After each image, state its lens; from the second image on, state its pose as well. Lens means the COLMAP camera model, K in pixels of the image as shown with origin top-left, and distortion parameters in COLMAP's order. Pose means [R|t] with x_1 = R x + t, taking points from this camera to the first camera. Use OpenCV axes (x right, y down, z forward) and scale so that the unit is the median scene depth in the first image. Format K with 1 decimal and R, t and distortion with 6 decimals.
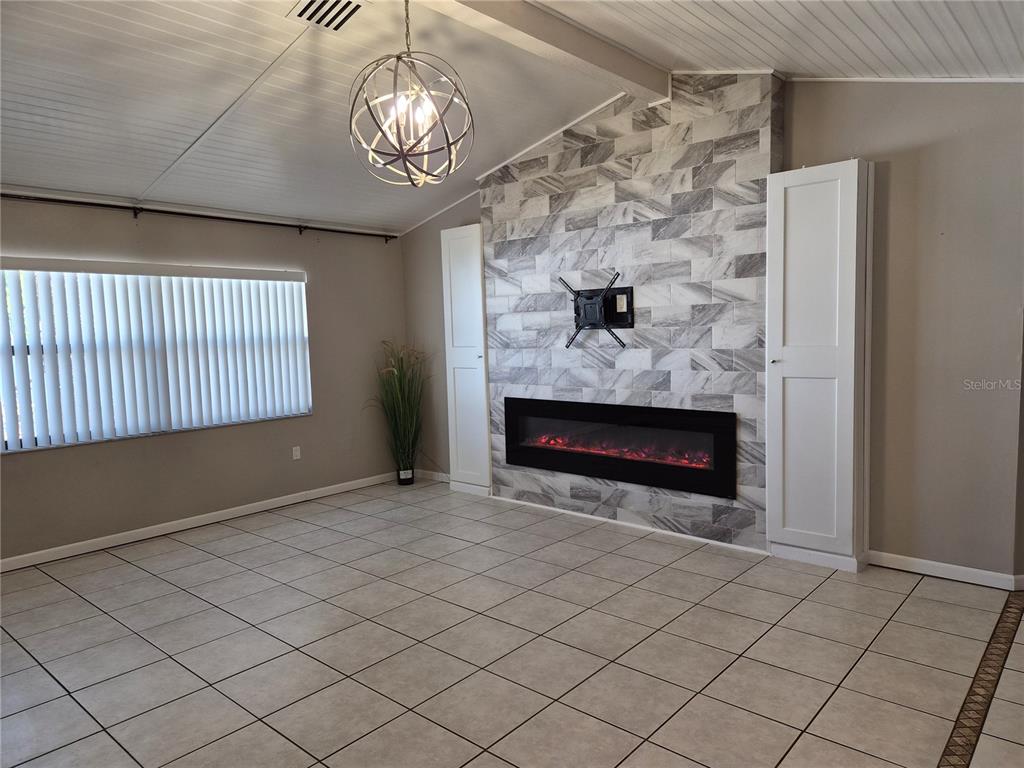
lens RADIAL K [[688.1, 0, 512.0], [0, 688.1, 384.0], [0, 0, 1]] dist [0.069088, -0.063163]
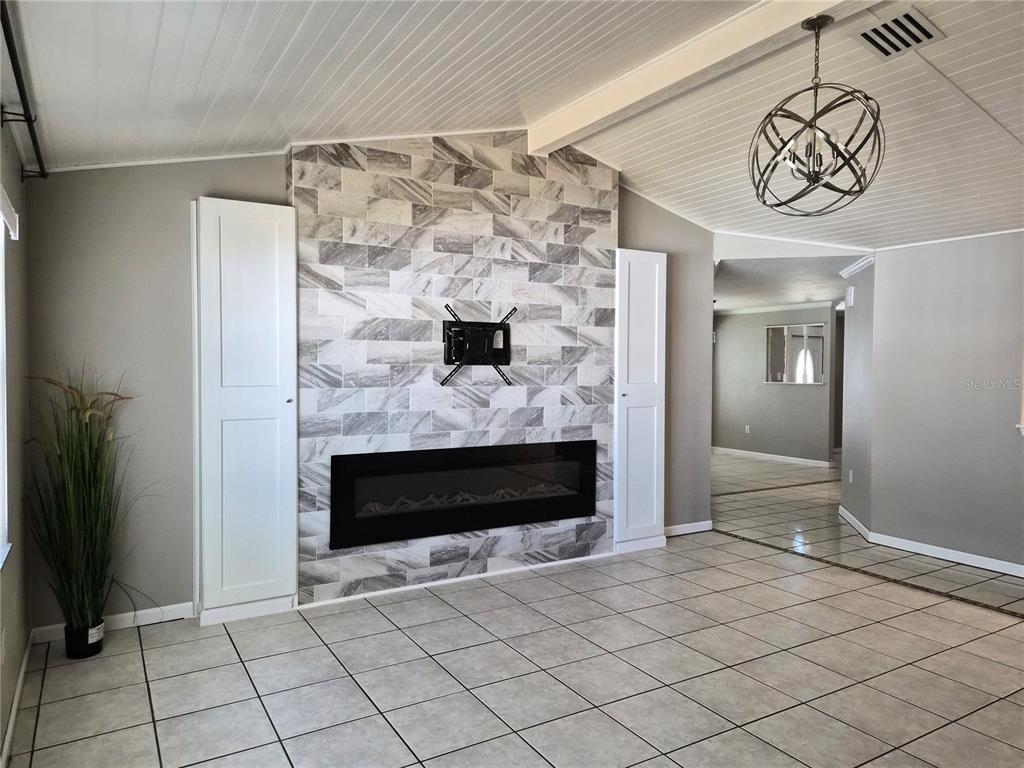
lens RADIAL K [[688.1, 0, 512.0], [0, 688.1, 384.0], [0, 0, 1]] dist [0.069088, -0.063163]
pose [[0.296079, 0.012504, 0.955082, -0.758738], [0.070501, 0.996901, -0.034907, -0.020037], [-0.952558, 0.077669, 0.294280, 0.710172]]
